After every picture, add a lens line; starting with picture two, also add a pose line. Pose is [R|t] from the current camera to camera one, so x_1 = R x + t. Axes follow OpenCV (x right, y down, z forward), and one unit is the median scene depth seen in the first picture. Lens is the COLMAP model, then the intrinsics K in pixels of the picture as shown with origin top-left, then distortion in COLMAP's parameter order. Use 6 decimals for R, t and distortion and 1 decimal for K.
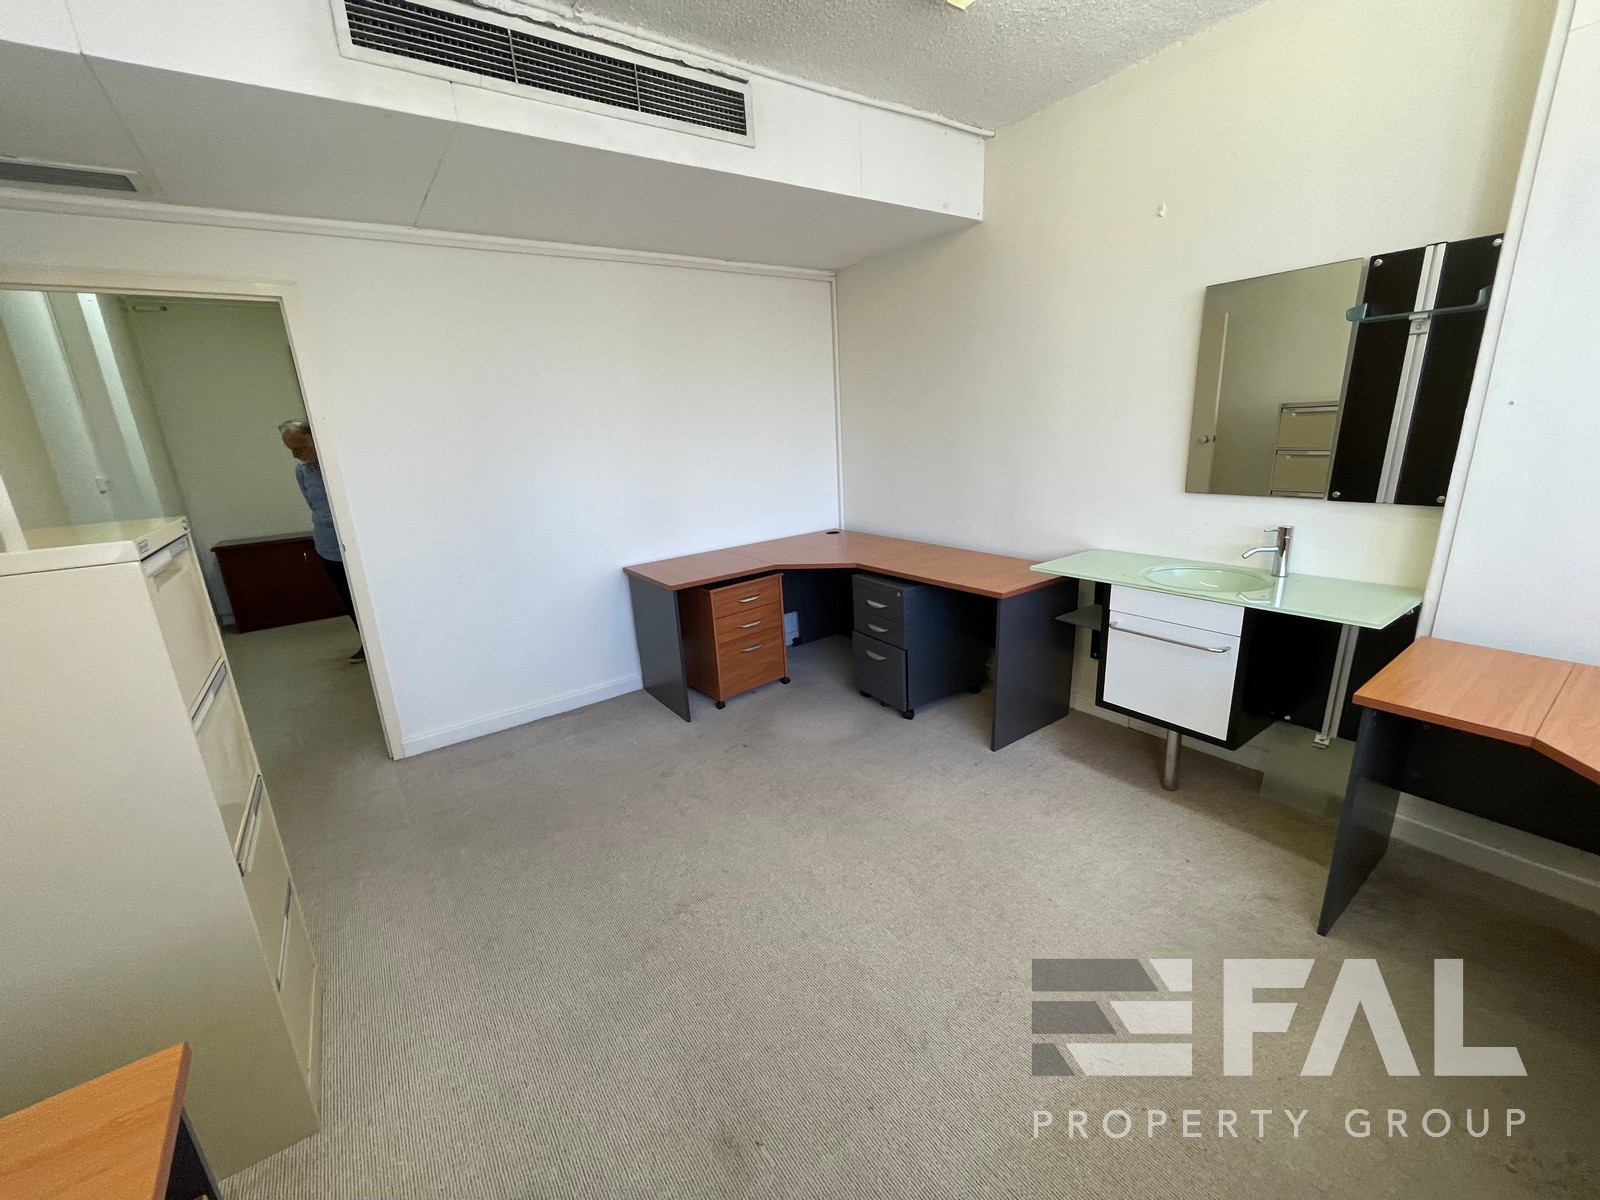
lens RADIAL K [[642.5, 0, 800.0], [0, 642.5, 600.0], [0, 0, 1]] dist [0.000126, 0.000001]
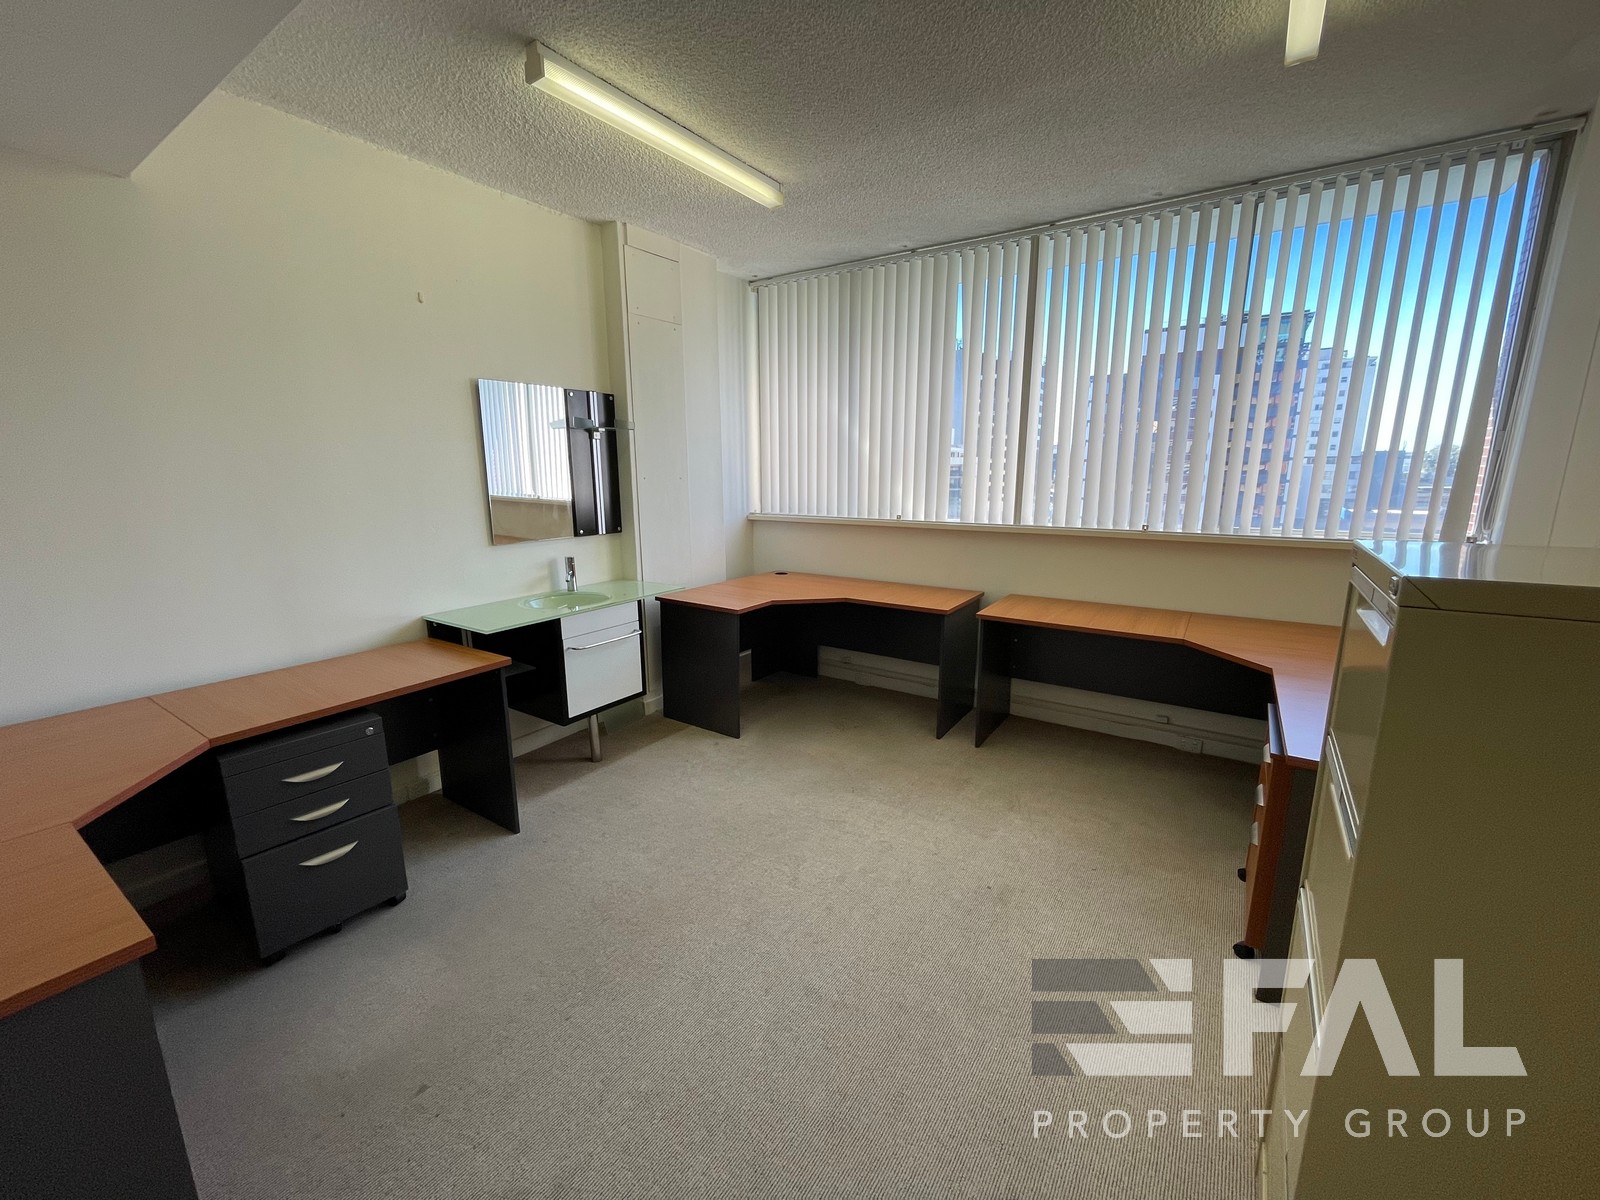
lens RADIAL K [[642.5, 0, 800.0], [0, 642.5, 600.0], [0, 0, 1]] dist [0.000126, 0.000001]
pose [[-0.347956, -0.136204, 0.927564, -0.735406], [0.270409, 0.932760, 0.238405, -0.210729], [-0.897667, 0.333776, -0.287729, 0.912423]]
